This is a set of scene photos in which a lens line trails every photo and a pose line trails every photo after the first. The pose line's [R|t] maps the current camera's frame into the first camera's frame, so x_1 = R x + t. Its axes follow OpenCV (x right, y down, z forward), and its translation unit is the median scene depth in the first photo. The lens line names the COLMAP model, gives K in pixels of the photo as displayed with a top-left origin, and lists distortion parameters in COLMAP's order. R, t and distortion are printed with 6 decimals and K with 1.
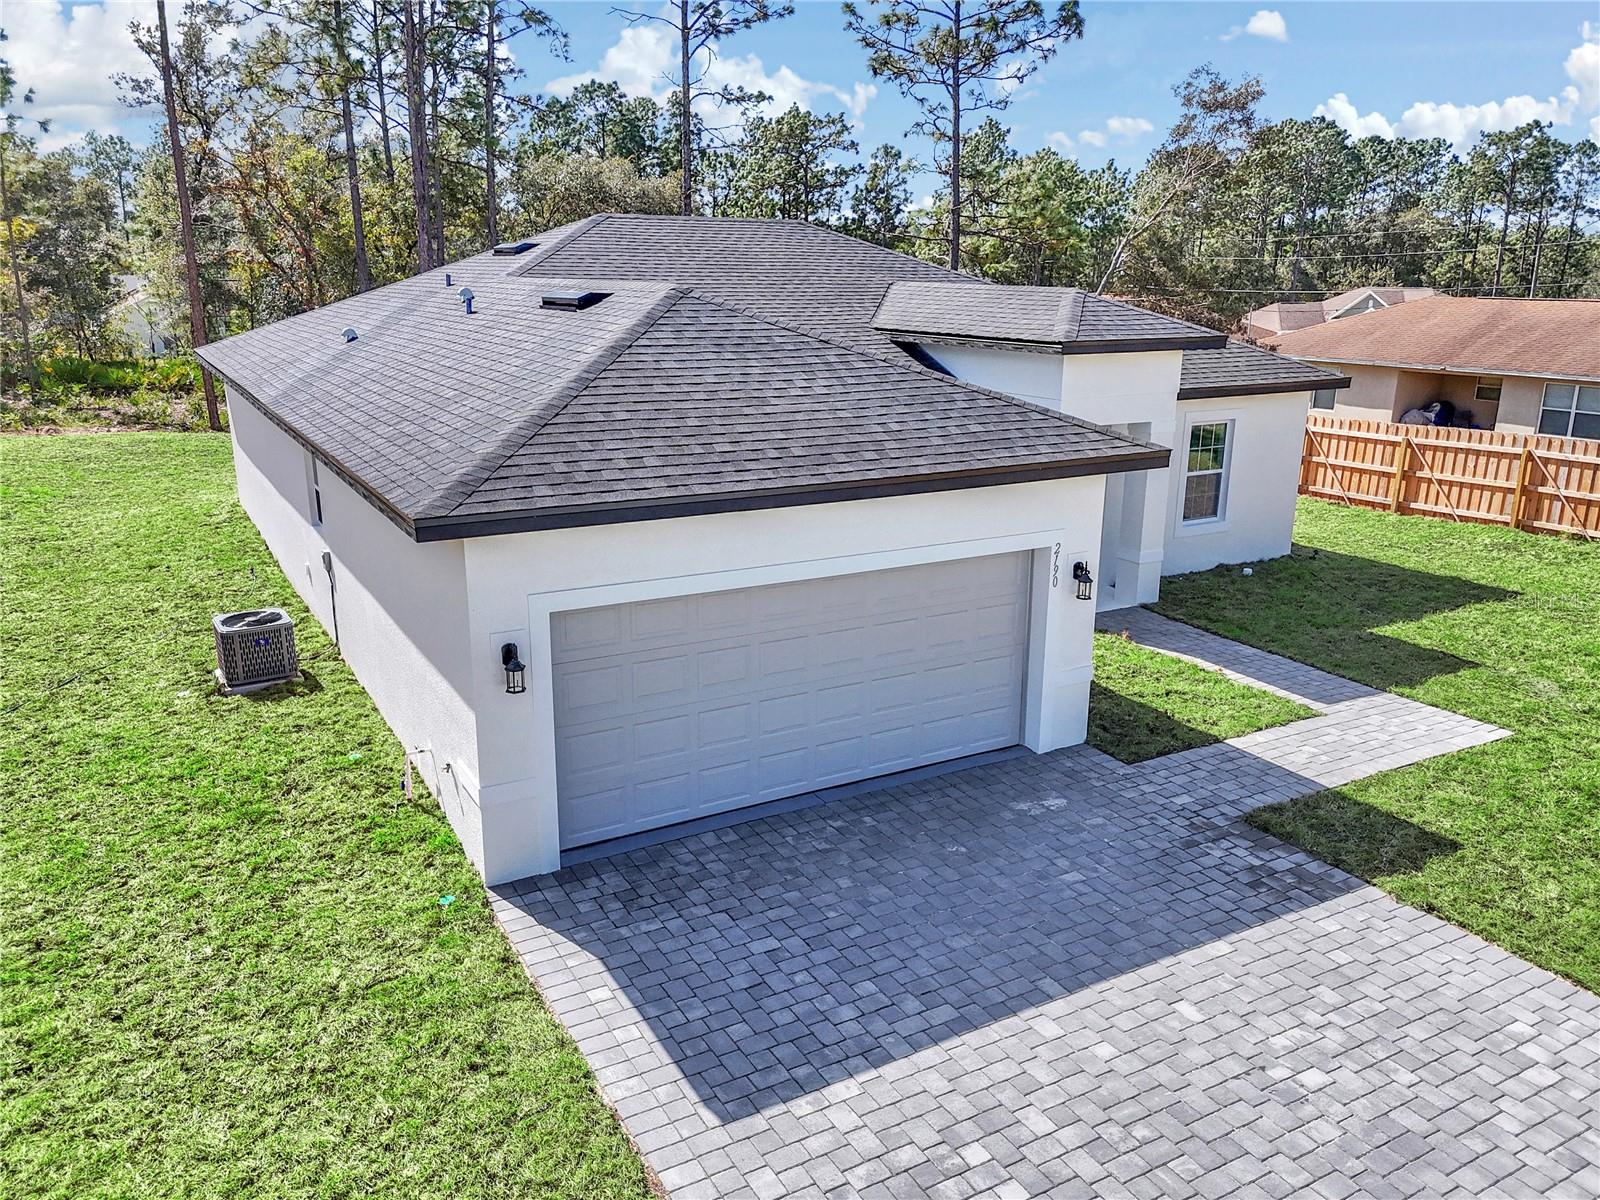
lens RADIAL K [[1209.0, 0, 800.0], [0, 1209.0, 600.0], [0, 0, 1]] dist [0.094176, -0.109299]
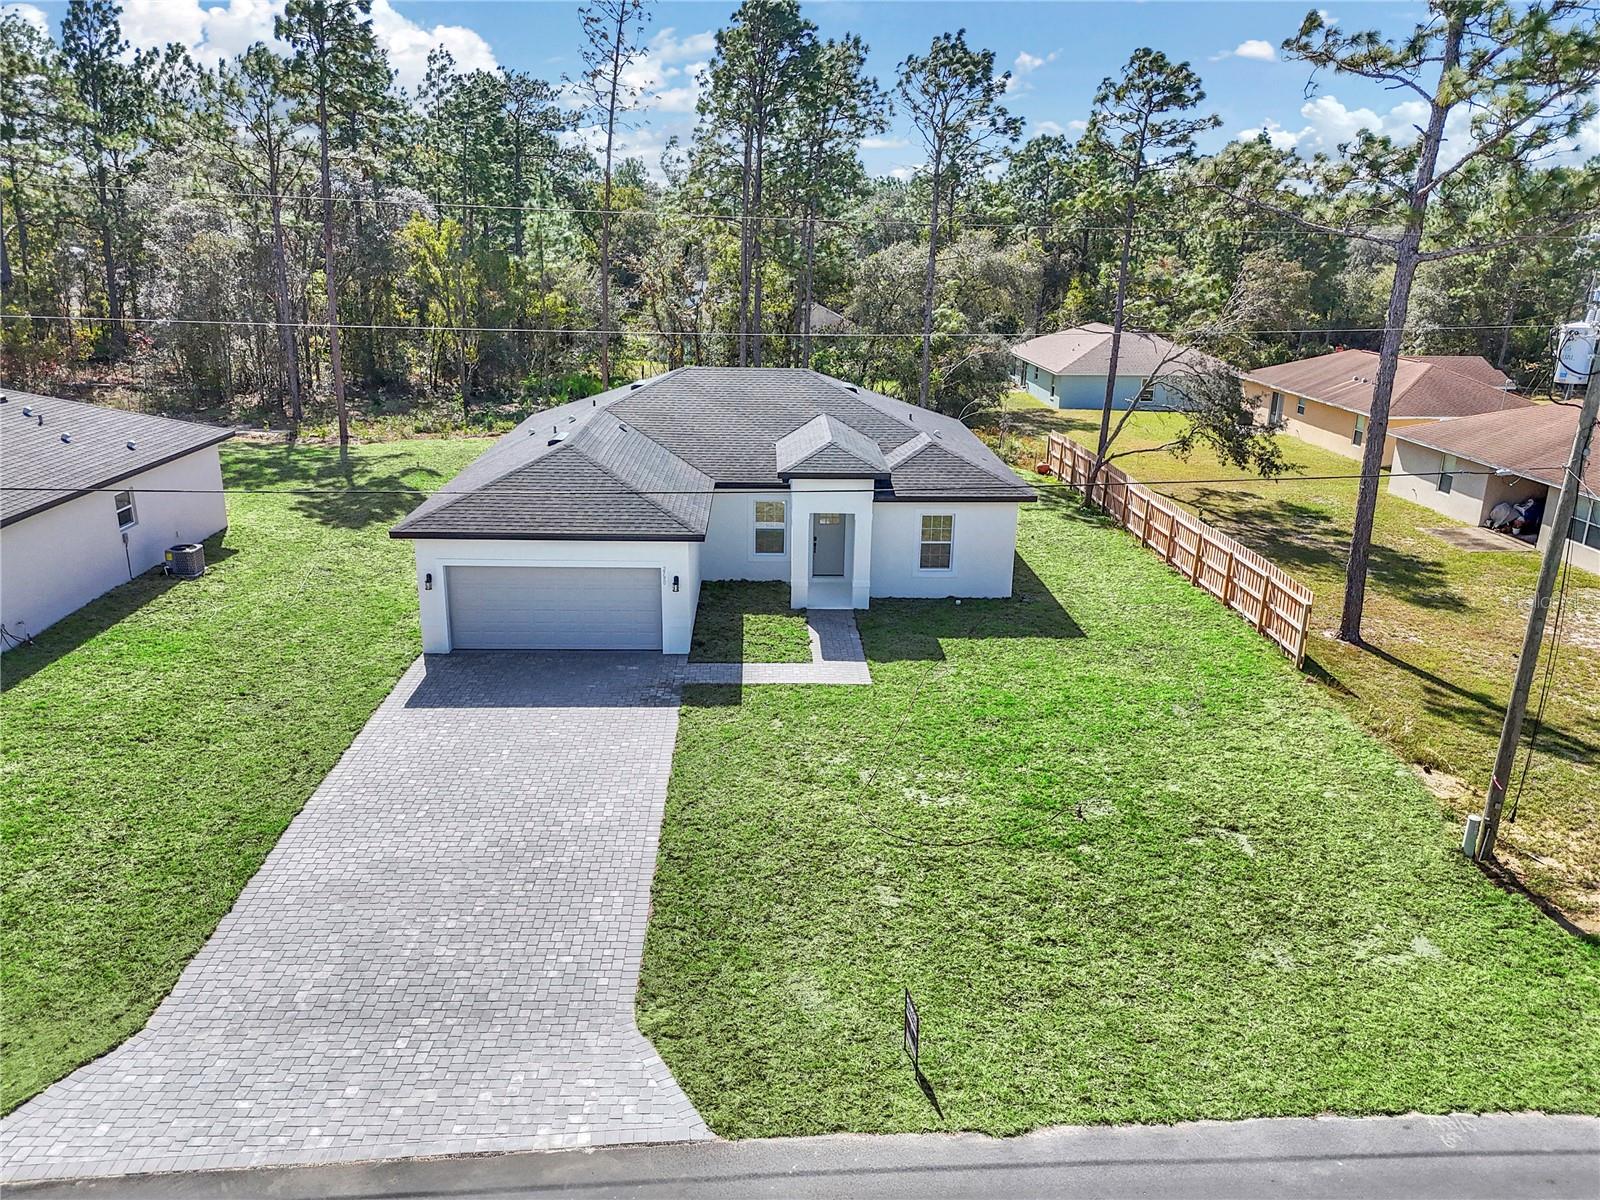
lens RADIAL K [[1209.0, 0, 800.0], [0, 1209.0, 600.0], [0, 0, 1]] dist [0.094176, -0.109299]
pose [[0.882623, 0.142466, -0.447973, 1.695123], [-0.131450, 0.989753, 0.055775, -0.166406], [0.451329, 0.009658, 0.892305, -1.140481]]
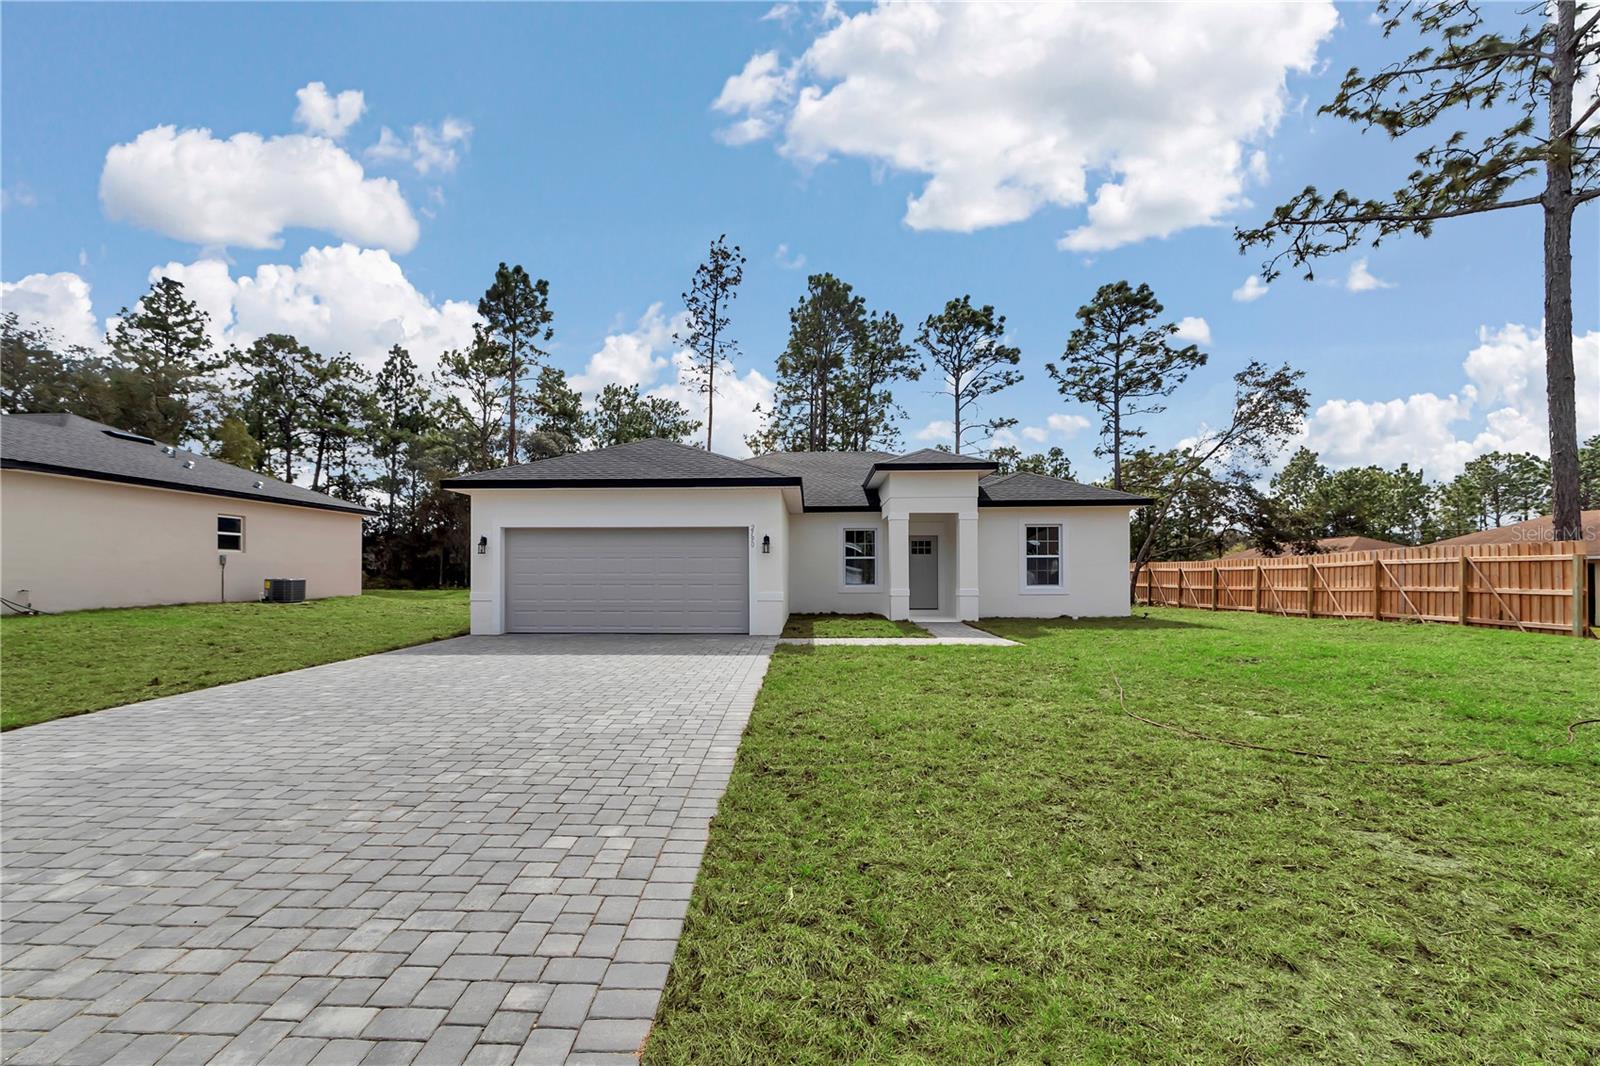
lens RADIAL K [[742.8, 0, 781.9], [0, 742.8, 571.4], [0, 0, 1]] dist [0.001790, -0.000532]
pose [[0.848264, -0.013090, -0.529412, 1.000375], [-0.129789, 0.964067, -0.231795, 0.342380], [0.513423, 0.265335, 0.816084, 0.025973]]
